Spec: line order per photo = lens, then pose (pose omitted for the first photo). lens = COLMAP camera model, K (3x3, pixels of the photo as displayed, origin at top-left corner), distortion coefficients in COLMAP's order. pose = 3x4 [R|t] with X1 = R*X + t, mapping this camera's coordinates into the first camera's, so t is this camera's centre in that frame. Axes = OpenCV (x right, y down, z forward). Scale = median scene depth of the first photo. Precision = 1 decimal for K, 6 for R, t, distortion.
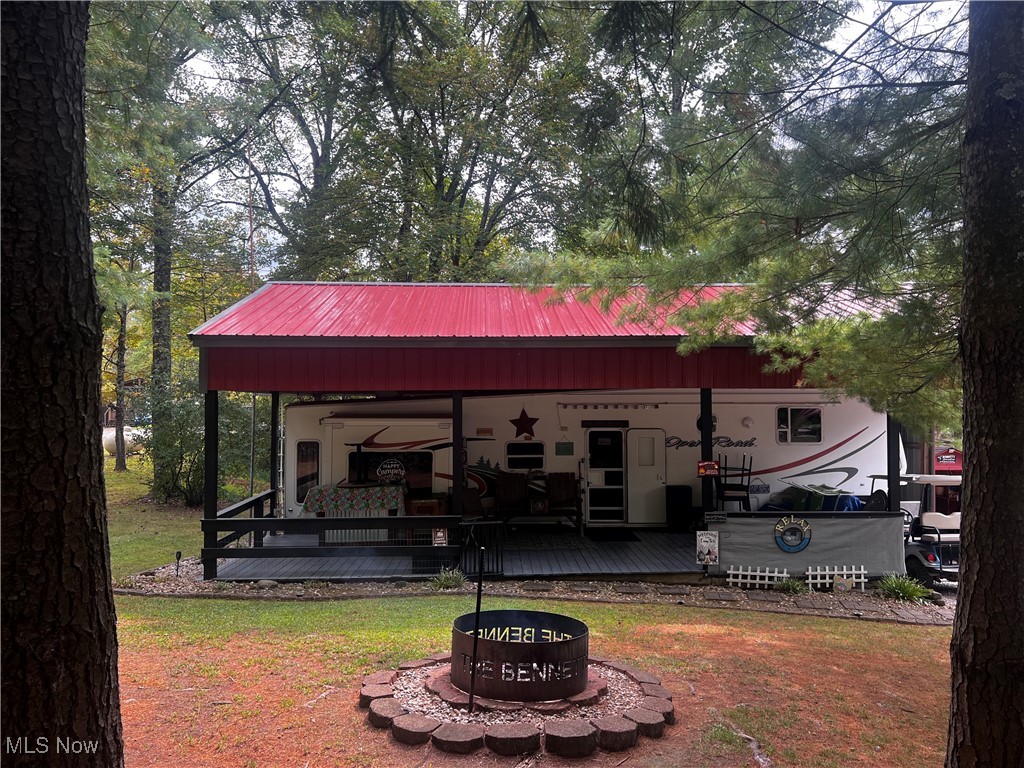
lens RADIAL K [[767.2, 0, 520.2], [0, 767.2, 384.7], [0, 0, 1]] dist [0.037825, -0.039335]
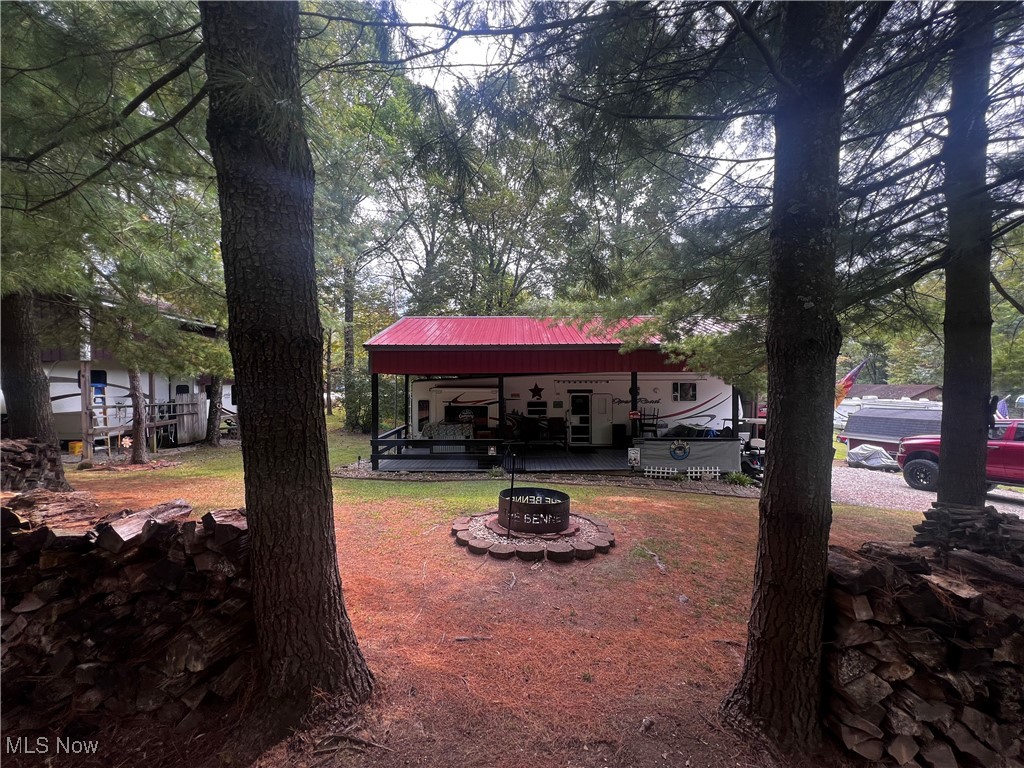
lens RADIAL K [[409.5, 0, 514.1], [0, 409.5, 383.5], [0, 0, 1]] dist [-0.006931, -0.000289]
pose [[0.998734, 0.000197, -0.050300, 0.000978], [0.001286, 0.999566, 0.029442, 0.002932], [0.050284, -0.029469, 0.998300, -0.007722]]
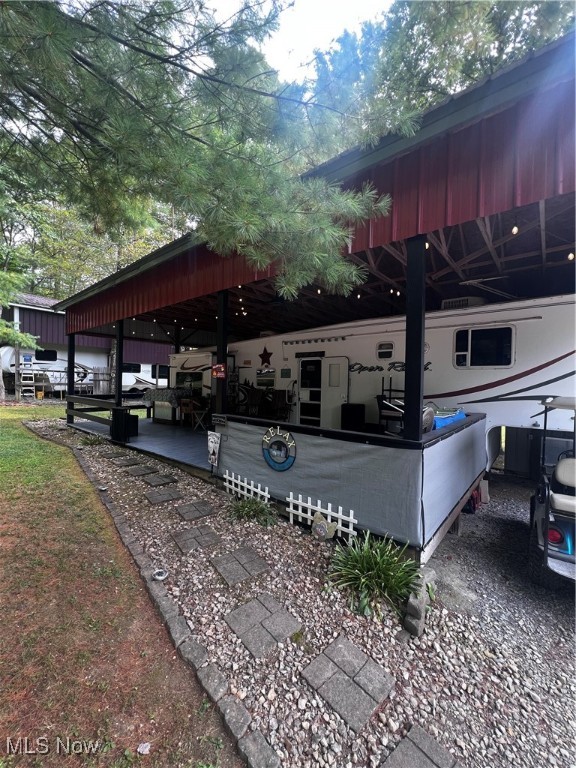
lens RADIAL K [[307.1, 0, 289.6], [0, 307.1, 382.2], [0, 0, 1]] dist [-0.006931, -0.000289]
pose [[0.733239, 0.015327, -0.679798, 0.615803], [-0.001660, 0.999783, 0.020752, 0.120369], [0.679968, -0.014088, 0.733106, 0.803237]]
